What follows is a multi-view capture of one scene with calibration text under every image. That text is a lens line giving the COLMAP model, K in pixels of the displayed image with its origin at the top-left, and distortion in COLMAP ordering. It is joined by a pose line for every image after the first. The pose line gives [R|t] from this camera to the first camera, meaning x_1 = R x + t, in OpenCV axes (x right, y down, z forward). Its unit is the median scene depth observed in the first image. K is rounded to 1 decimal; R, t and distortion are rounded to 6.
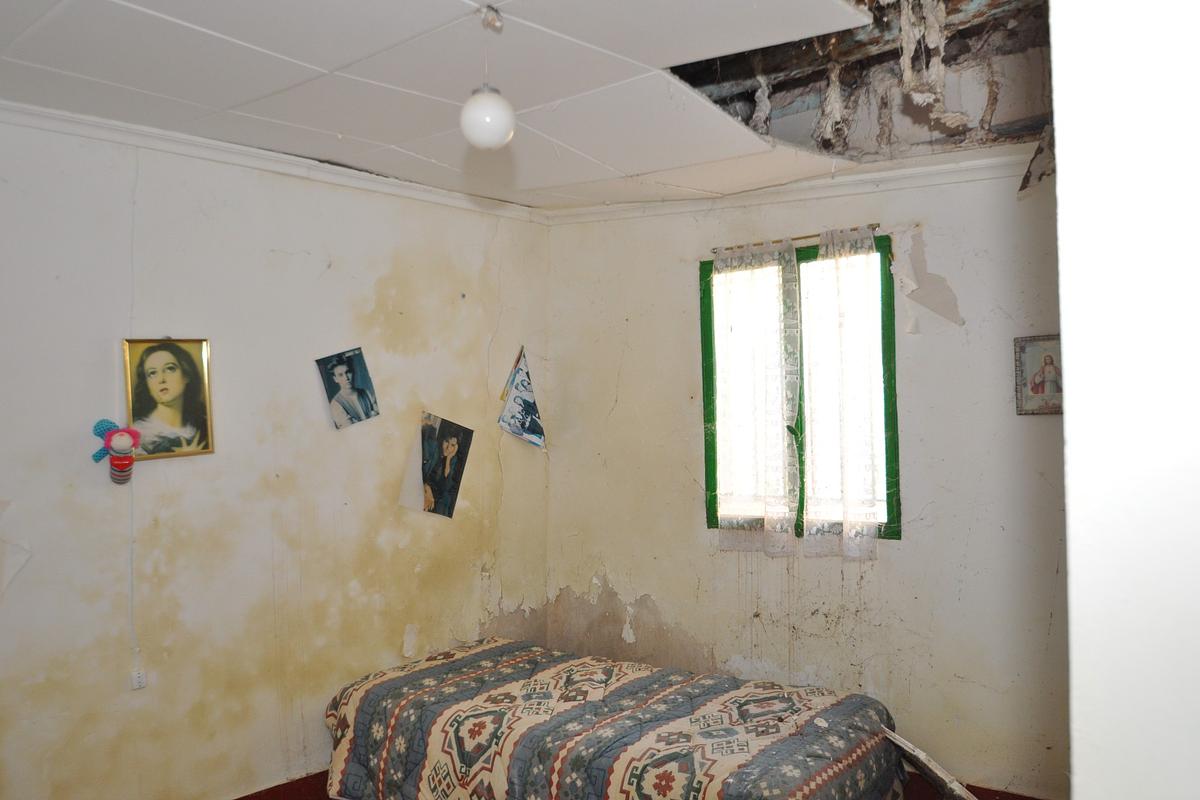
lens RADIAL K [[912.2, 0, 600.0], [0, 912.2, 424.7], [0, 0, 1]] dist [-0.051132, 0.002513]
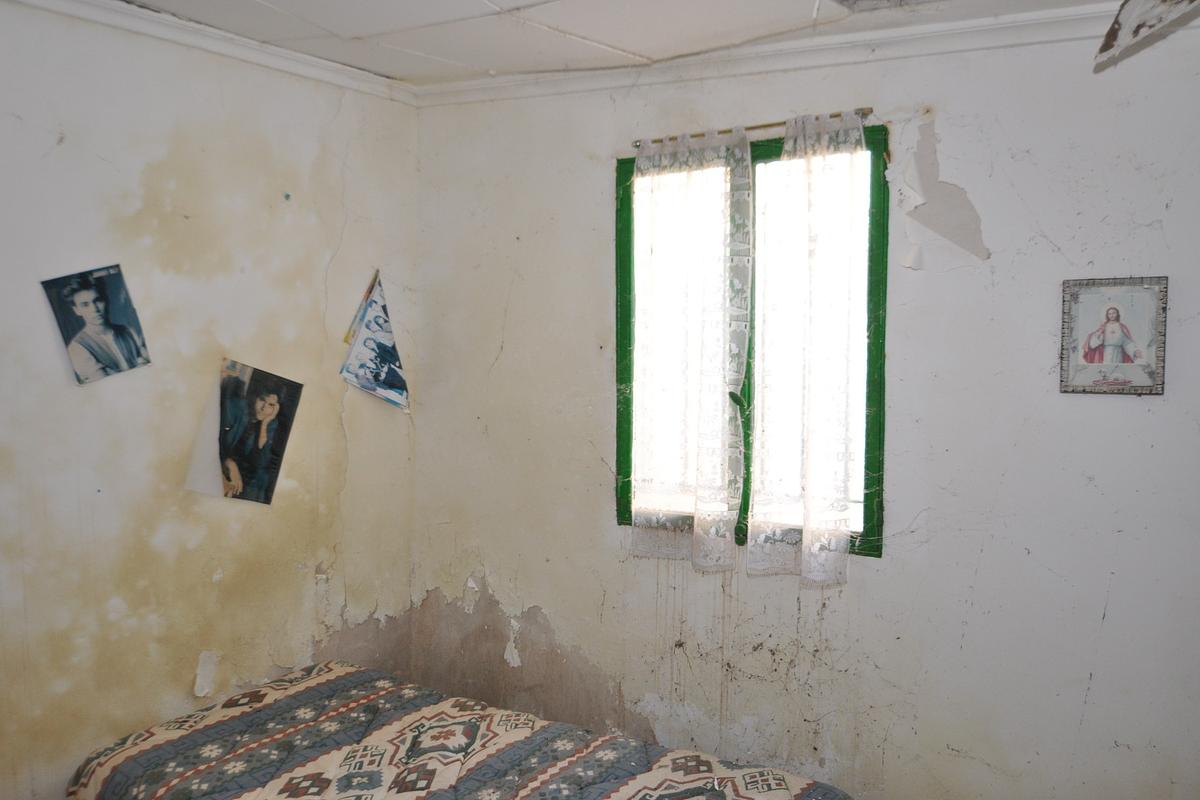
lens RADIAL K [[912.2, 0, 600.0], [0, 912.2, 424.7], [0, 0, 1]] dist [-0.051132, 0.002513]
pose [[0.996951, 0.020327, 0.075335, 0.049703], [-0.025901, 0.996939, 0.073768, -0.023841], [-0.073605, -0.075495, 0.994426, 0.289201]]
